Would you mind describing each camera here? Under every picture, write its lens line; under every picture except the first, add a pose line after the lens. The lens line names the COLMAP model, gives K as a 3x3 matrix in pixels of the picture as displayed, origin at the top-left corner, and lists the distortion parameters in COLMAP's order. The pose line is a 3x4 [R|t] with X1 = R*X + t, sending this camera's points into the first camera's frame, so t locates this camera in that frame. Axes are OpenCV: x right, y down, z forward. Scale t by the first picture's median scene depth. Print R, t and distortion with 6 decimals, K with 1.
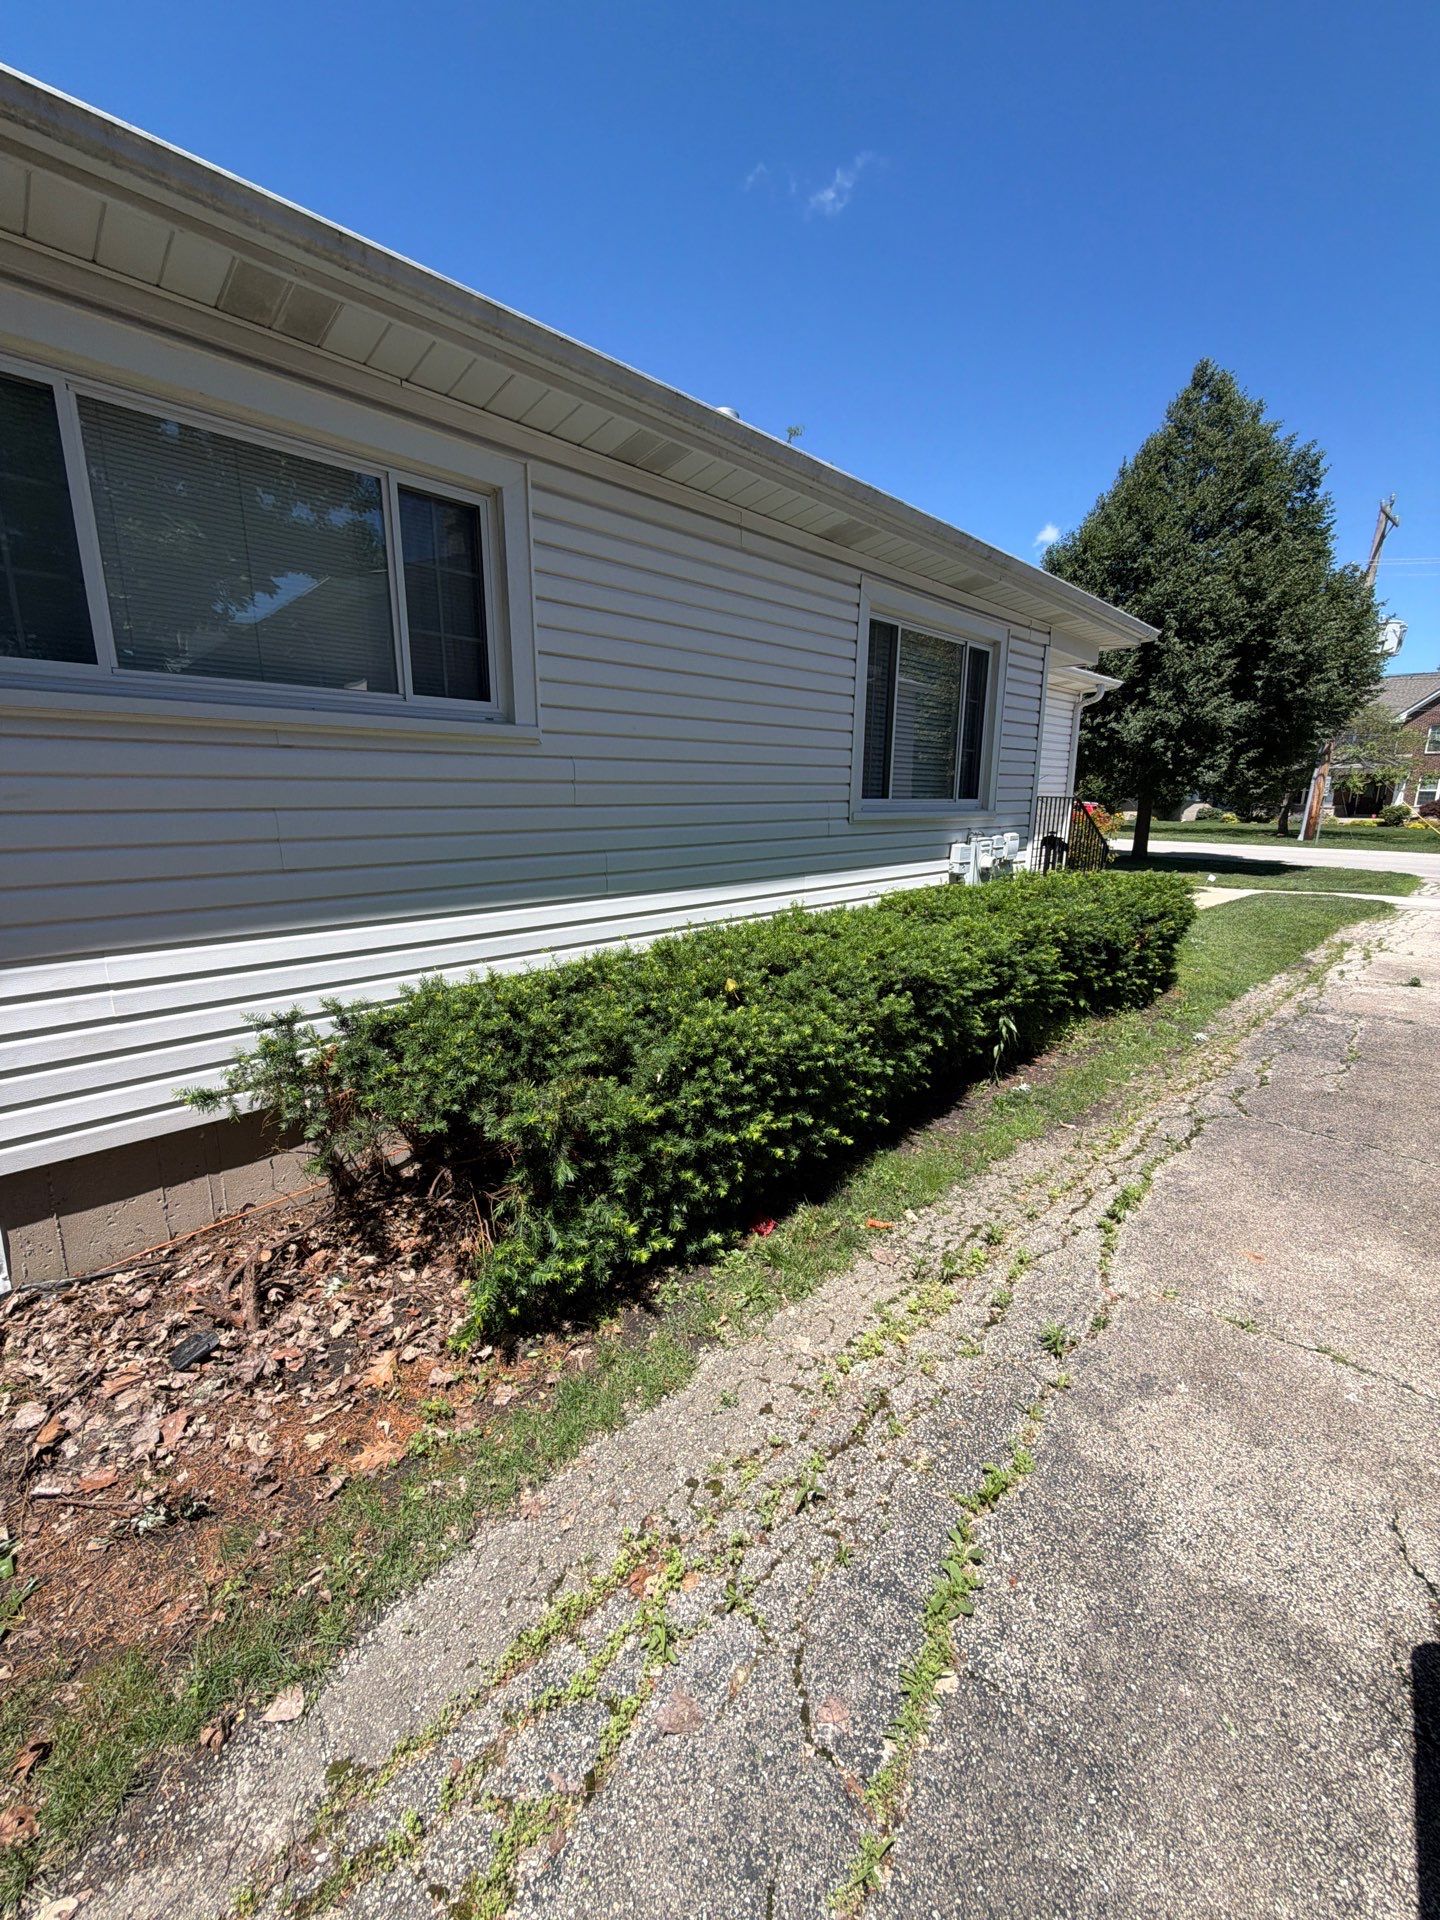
lens RADIAL K [[747.7, 0, 690.8], [0, 747.7, 967.2], [0, 0, 1]] dist [0.000093, 0.000277]
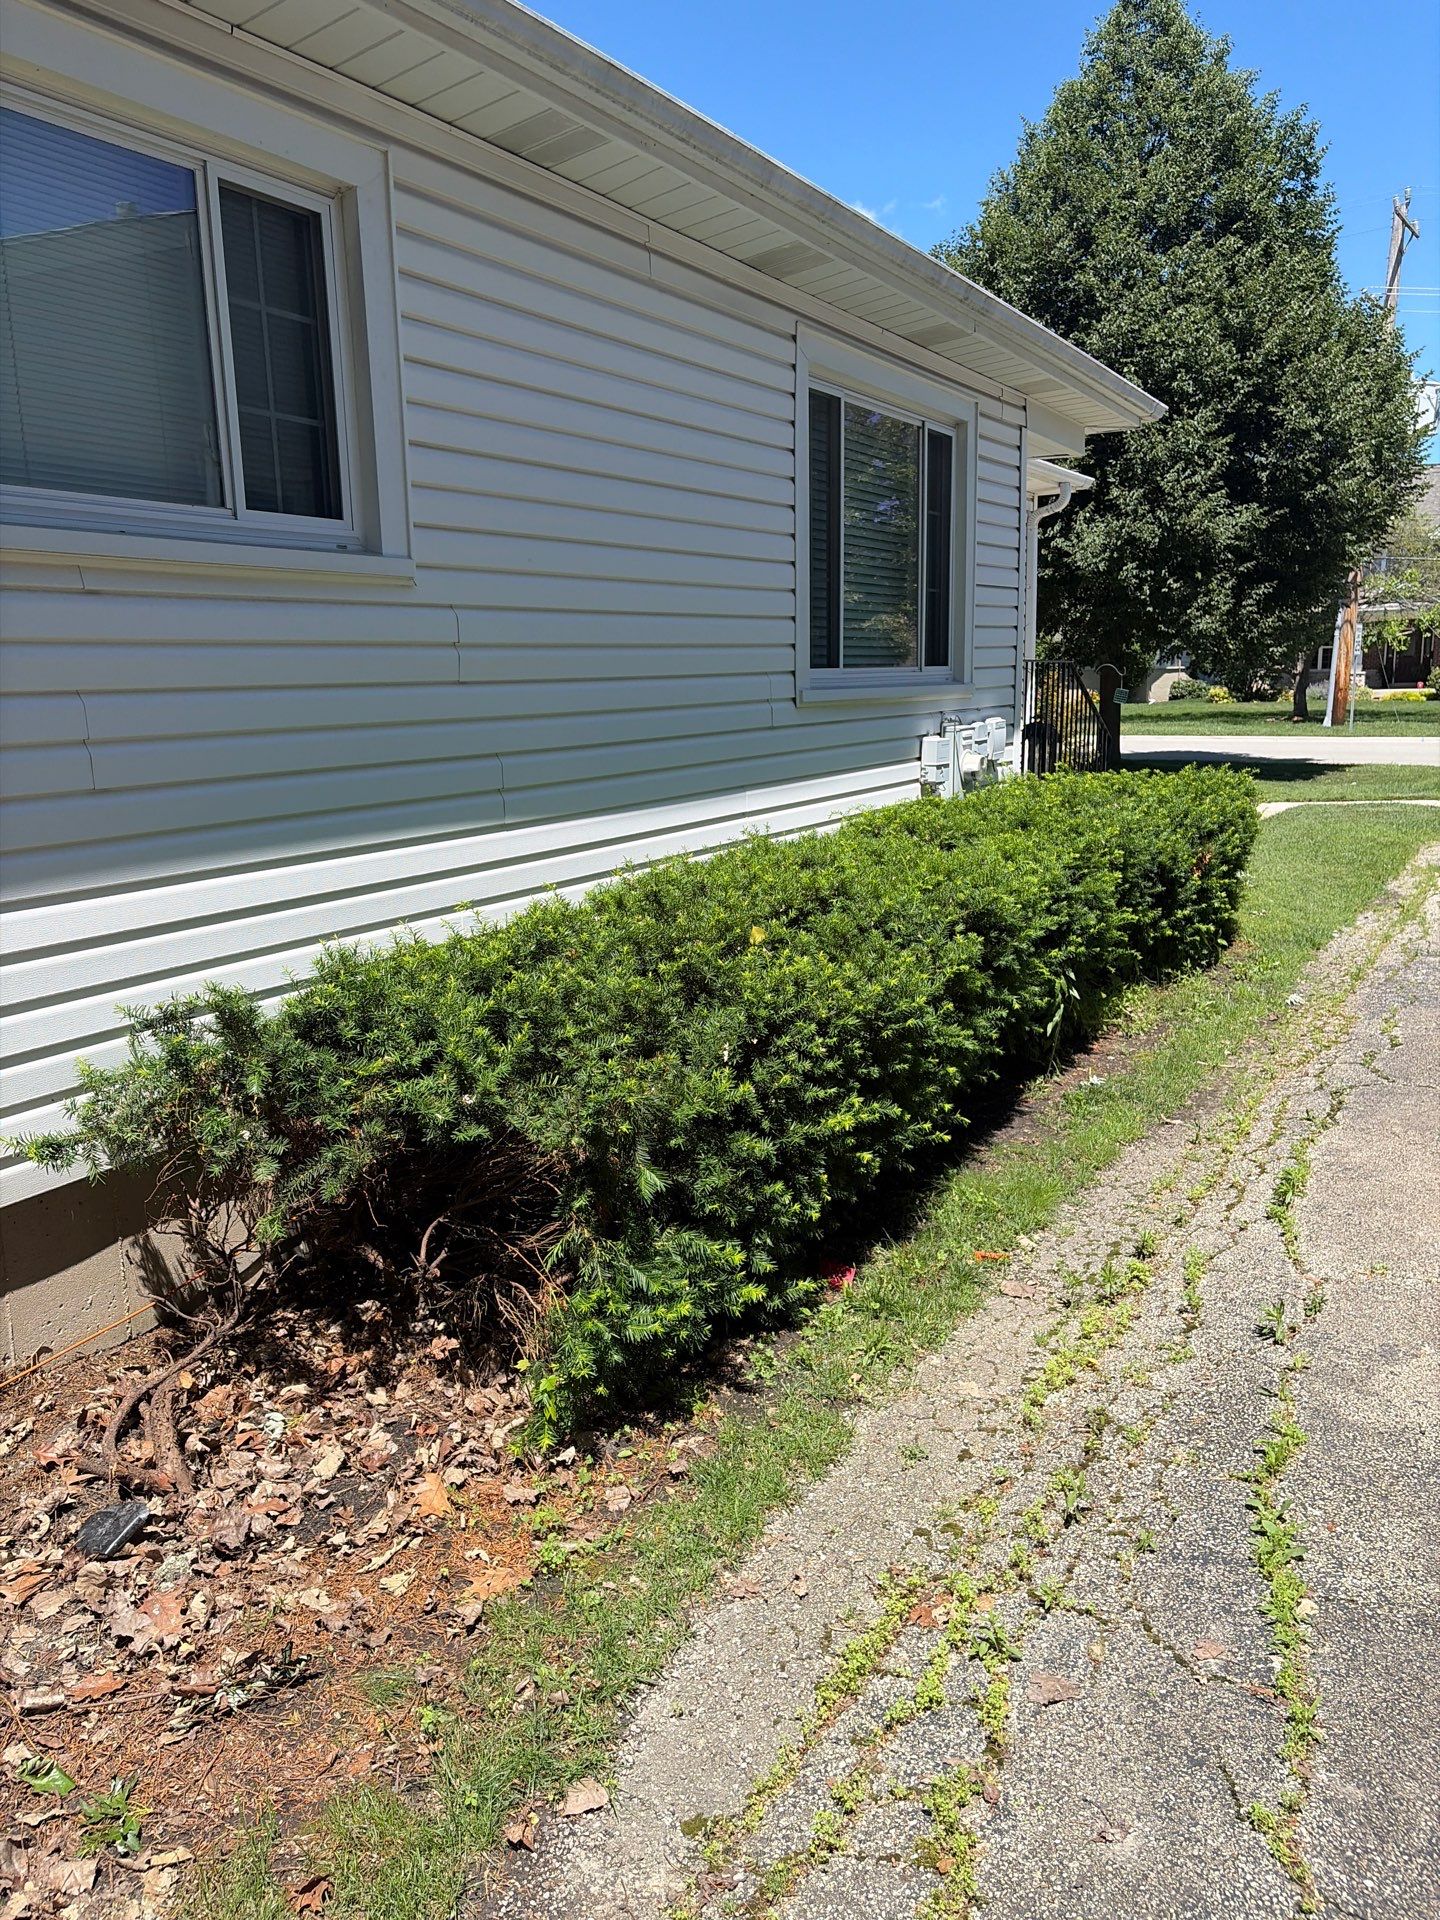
lens RADIAL K [[1416.3, 0, 665.9], [0, 1416.3, 966.9], [0, 0, 1]] dist [0.063271, -0.061357]
pose [[0.966427, -0.075620, 0.245563, -0.298615], [0.082223, 0.996473, -0.016734, 0.058340], [-0.243432, 0.036363, 0.969236, -0.202114]]
